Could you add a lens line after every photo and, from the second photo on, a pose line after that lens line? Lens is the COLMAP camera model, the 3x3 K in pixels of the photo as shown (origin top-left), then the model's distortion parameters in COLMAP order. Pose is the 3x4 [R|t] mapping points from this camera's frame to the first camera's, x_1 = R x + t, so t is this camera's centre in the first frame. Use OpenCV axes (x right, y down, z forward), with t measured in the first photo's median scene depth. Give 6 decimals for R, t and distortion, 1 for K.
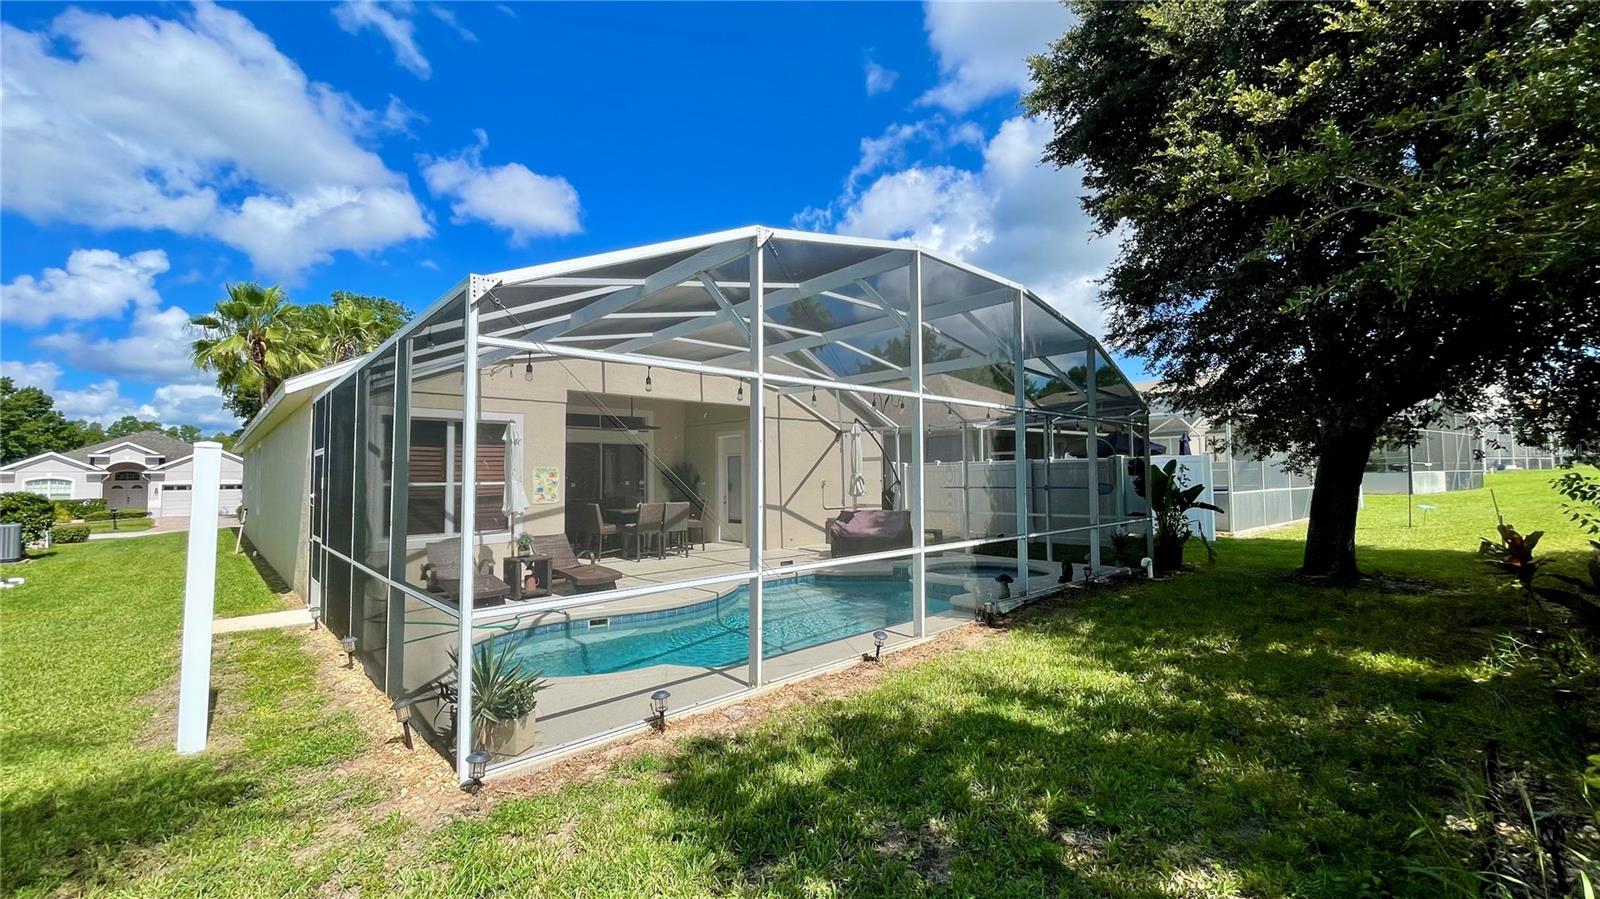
lens RADIAL K [[645.4, 0, 800.0], [0, 645.4, 449.5], [0, 0, 1]] dist [-0.001274, -0.000206]
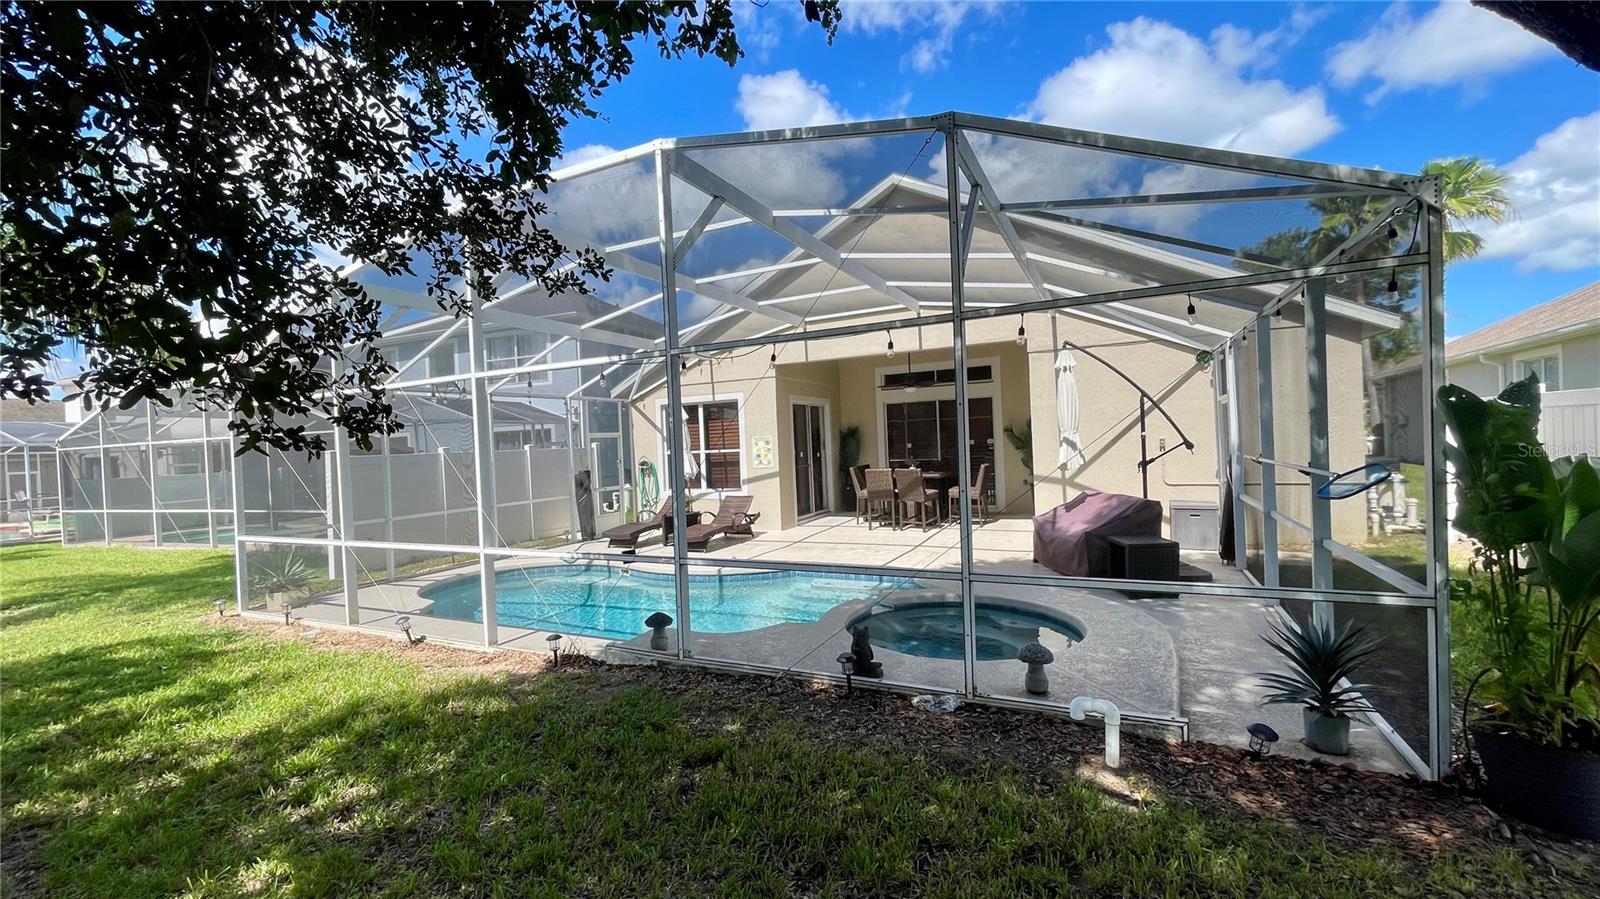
lens RADIAL K [[645.4, 0, 800.0], [0, 645.4, 449.5], [0, 0, 1]] dist [-0.001274, -0.000206]
pose [[0.359818, 0.010965, -0.932958, 0.709037], [0.086381, 0.995245, 0.045012, 0.004675], [0.929015, -0.096786, 0.357160, 0.655219]]
